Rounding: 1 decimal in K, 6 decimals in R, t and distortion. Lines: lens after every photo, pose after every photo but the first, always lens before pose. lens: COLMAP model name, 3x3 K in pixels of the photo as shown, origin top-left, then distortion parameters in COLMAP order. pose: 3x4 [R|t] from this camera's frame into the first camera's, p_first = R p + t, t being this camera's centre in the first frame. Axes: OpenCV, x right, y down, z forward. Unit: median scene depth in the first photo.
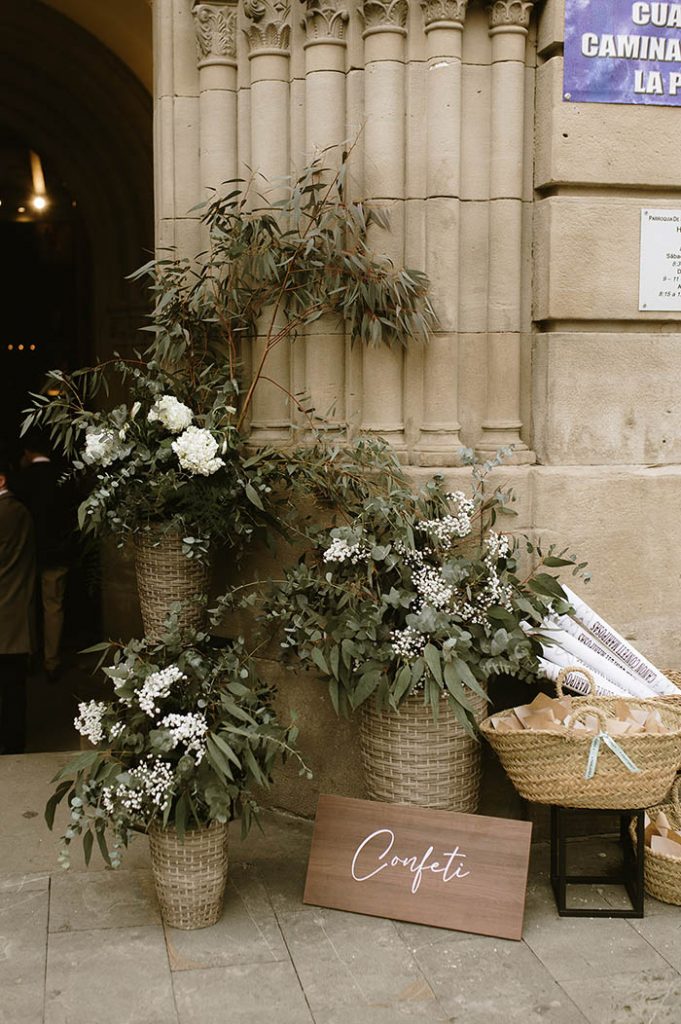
lens RADIAL K [[1175.8, 0, 340.5], [0, 1175.8, 512.0], [0, 0, 1]] dist [-0.015231, 0.005786]
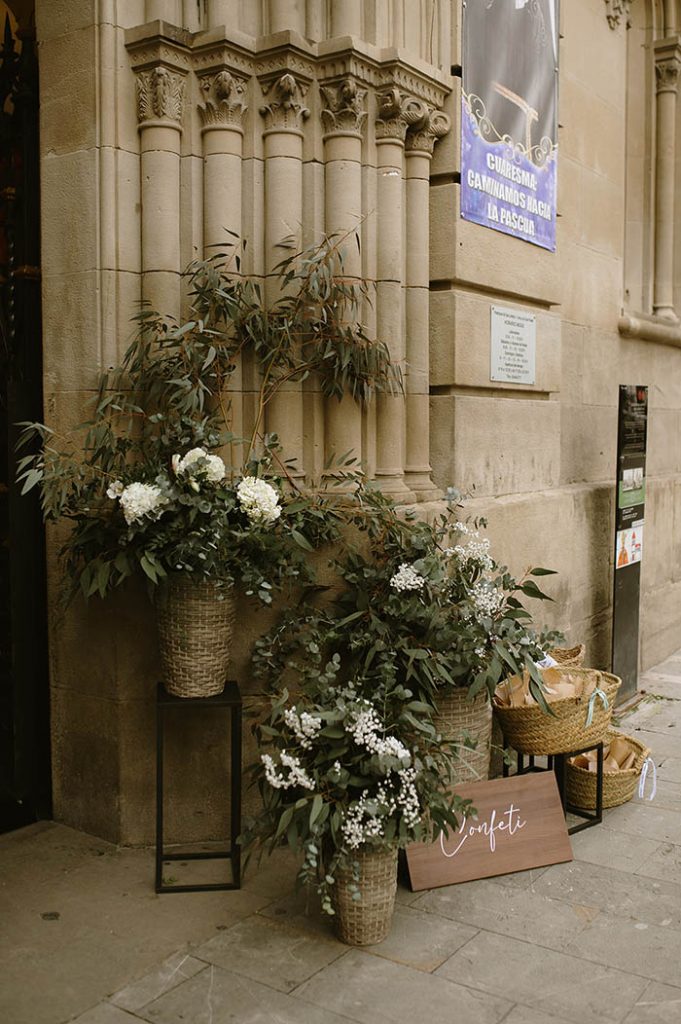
lens RADIAL K [[1053.1, 0, 325.7], [0, 1053.1, 509.1], [0, 0, 1]] dist [-0.030661, 0.014263]
pose [[0.711097, -0.048809, 0.701397, -0.728849], [0.080167, 0.996710, -0.011916, -0.027364], [-0.698508, 0.064702, 0.712671, 0.291450]]
